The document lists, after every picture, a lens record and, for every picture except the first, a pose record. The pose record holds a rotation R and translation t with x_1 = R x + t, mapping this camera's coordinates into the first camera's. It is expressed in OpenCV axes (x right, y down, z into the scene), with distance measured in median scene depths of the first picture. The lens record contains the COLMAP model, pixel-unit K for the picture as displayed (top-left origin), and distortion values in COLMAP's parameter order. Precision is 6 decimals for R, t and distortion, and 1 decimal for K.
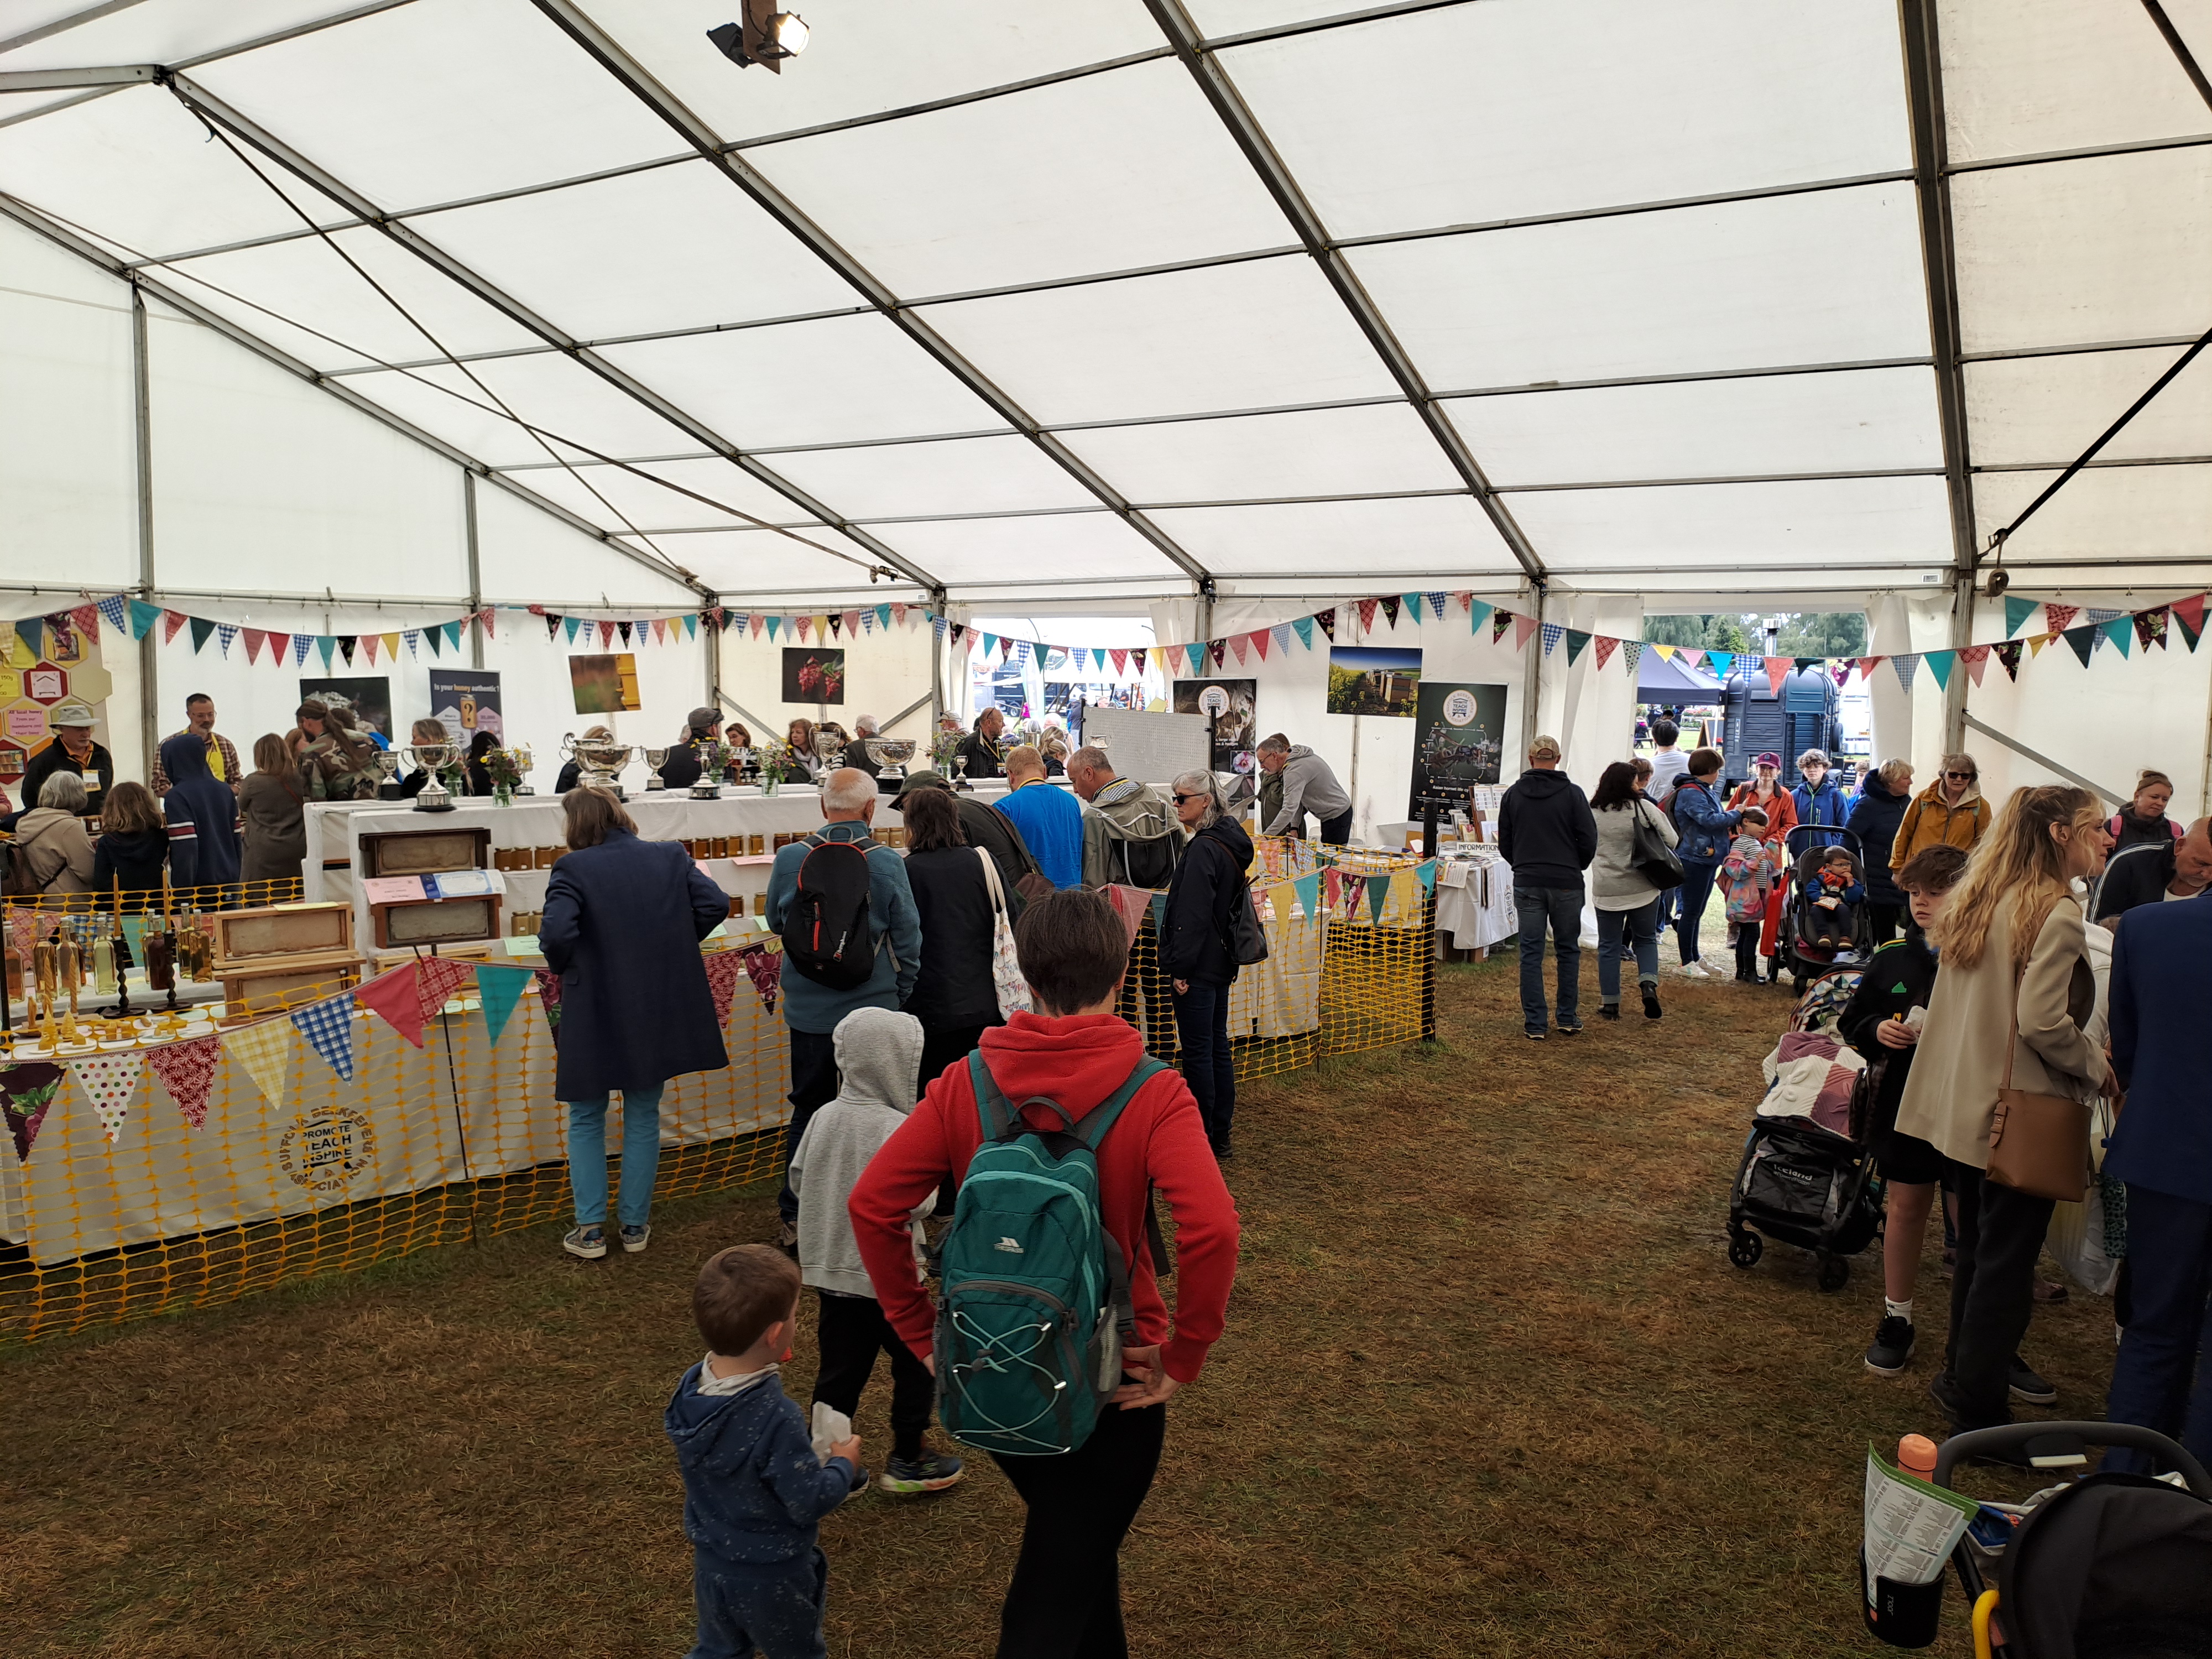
lens RADIAL K [[1628.1, 0, 1106.0], [0, 1628.1, 829.5], [0, 0, 1]] dist [0.075275, -0.074081]
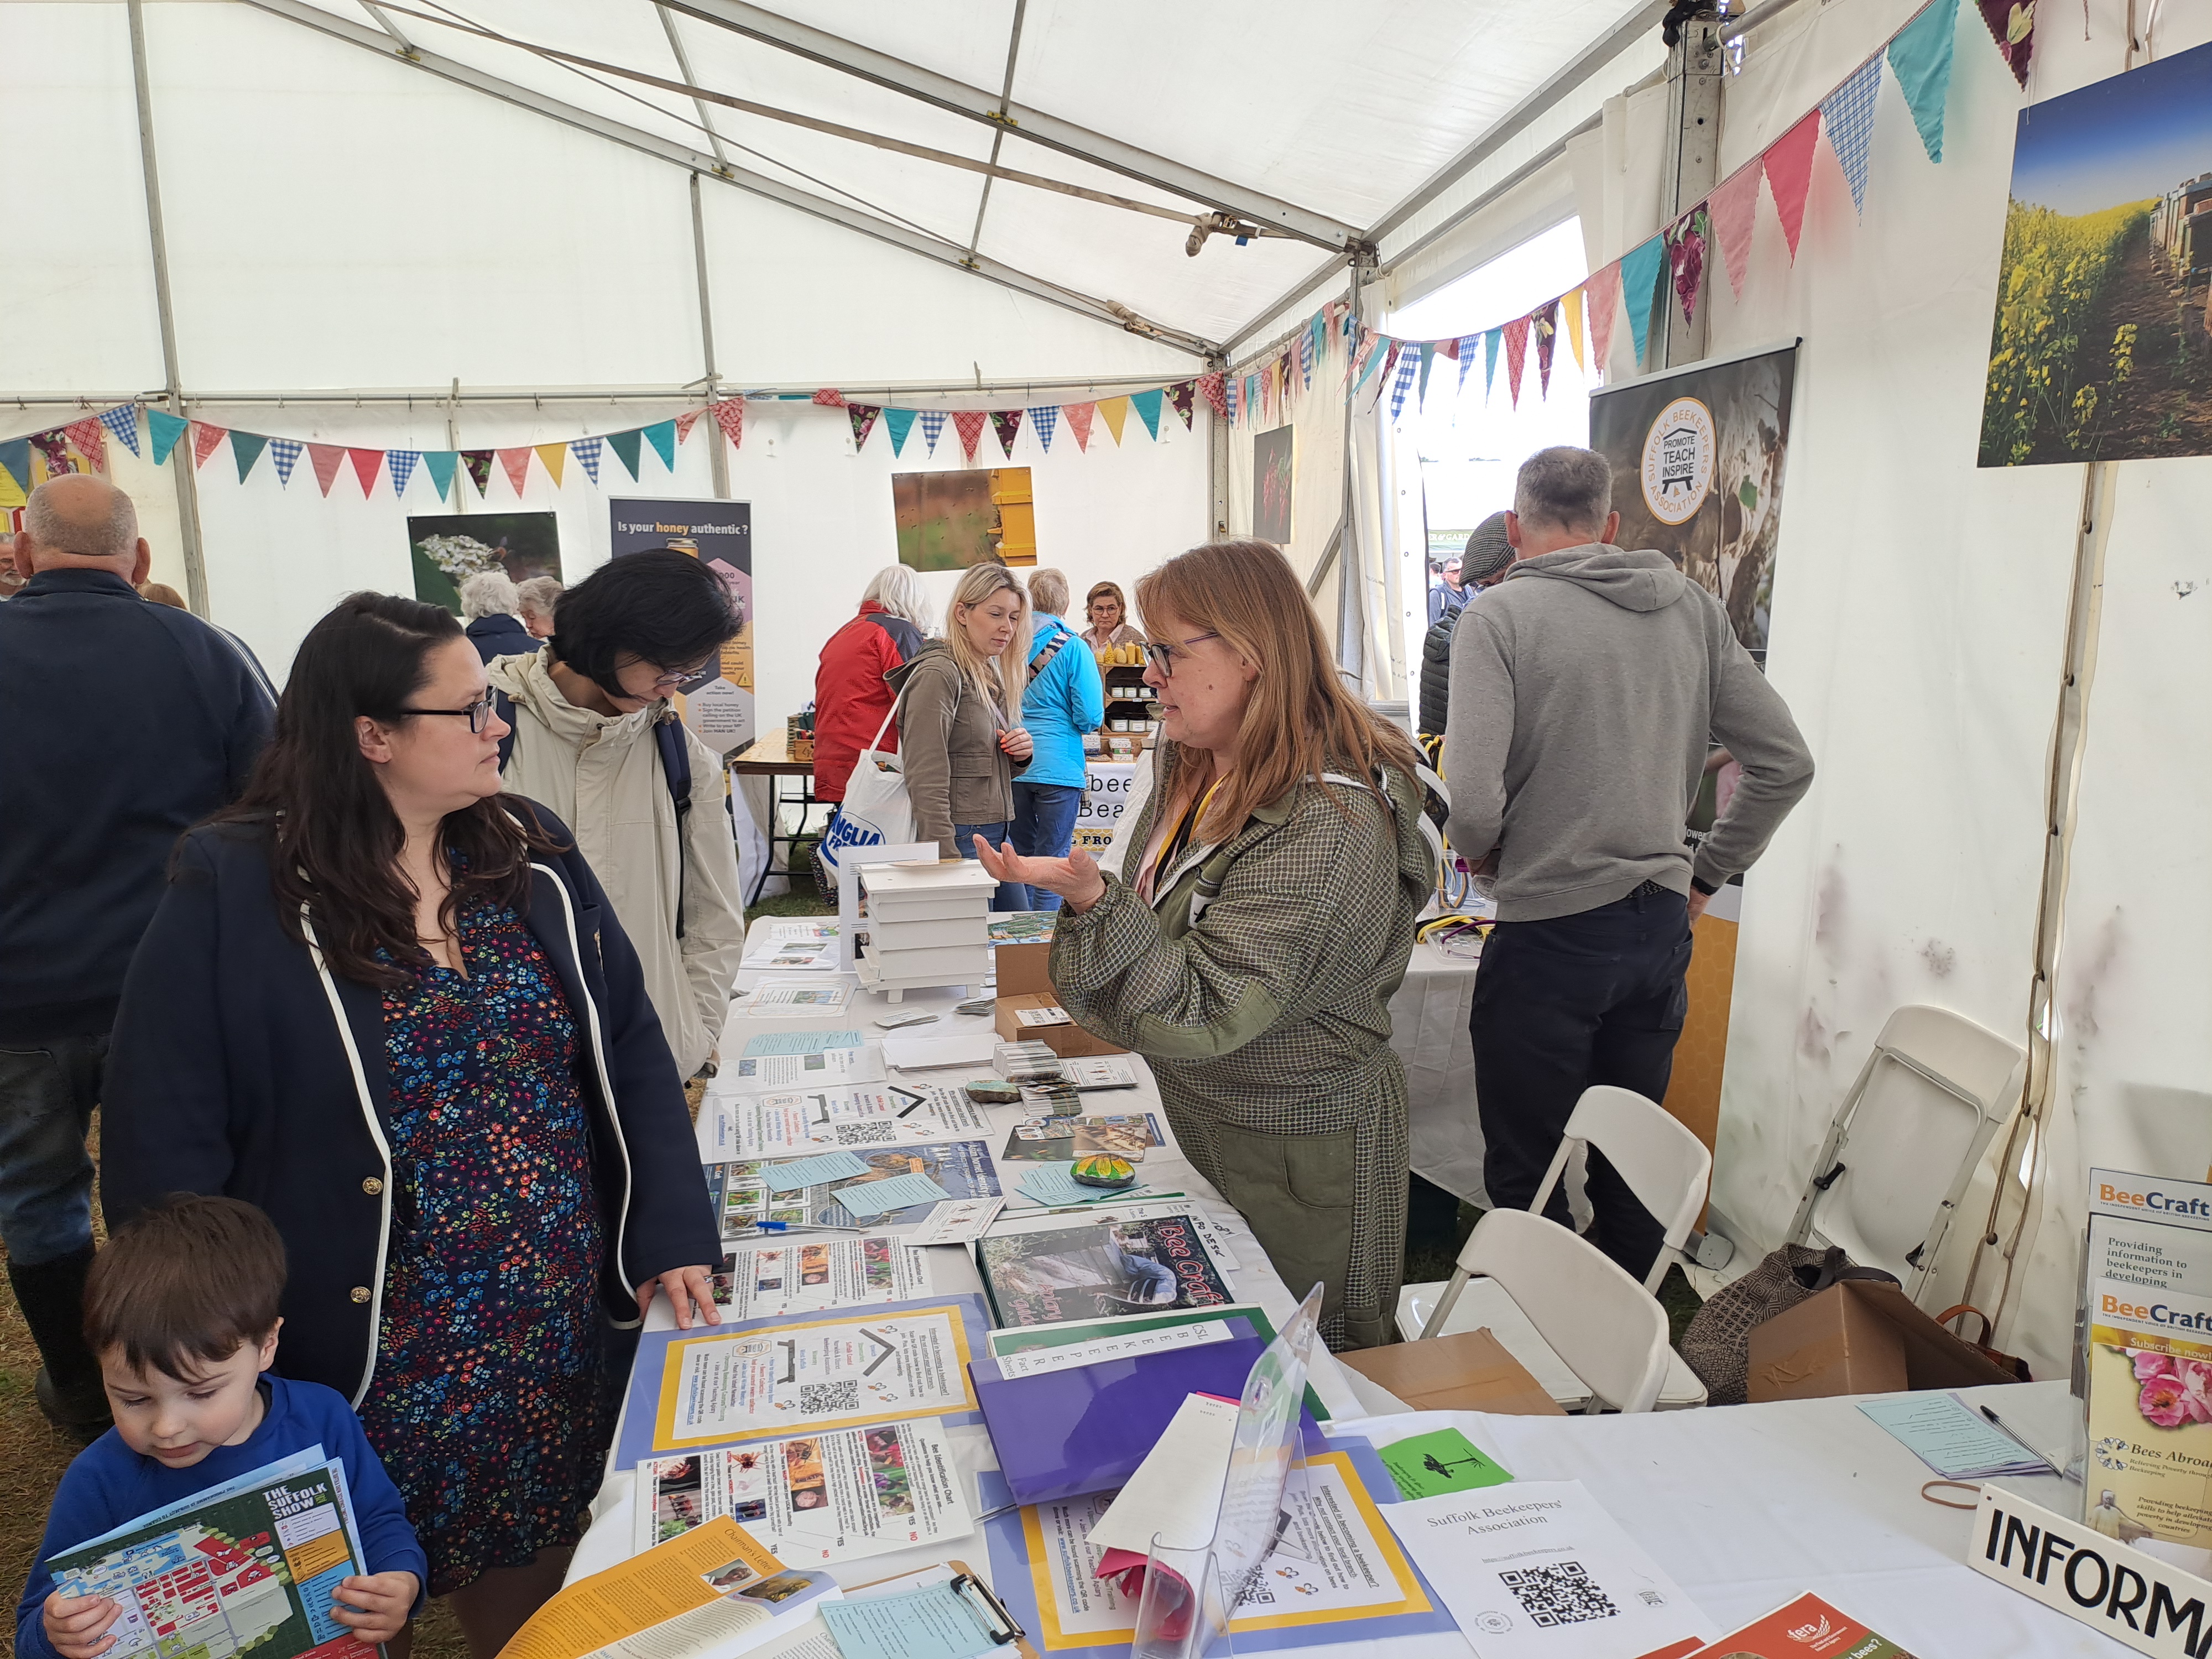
lens RADIAL K [[1620.7, 0, 1084.1], [0, 1620.7, 843.8], [0, 0, 1]] dist [0.082343, -0.085391]
pose [[0.597528, 0.114014, -0.793700, 0.234867], [-0.057524, 0.993384, 0.099392, -0.038225], [0.799782, -0.013733, 0.600134, 0.781375]]
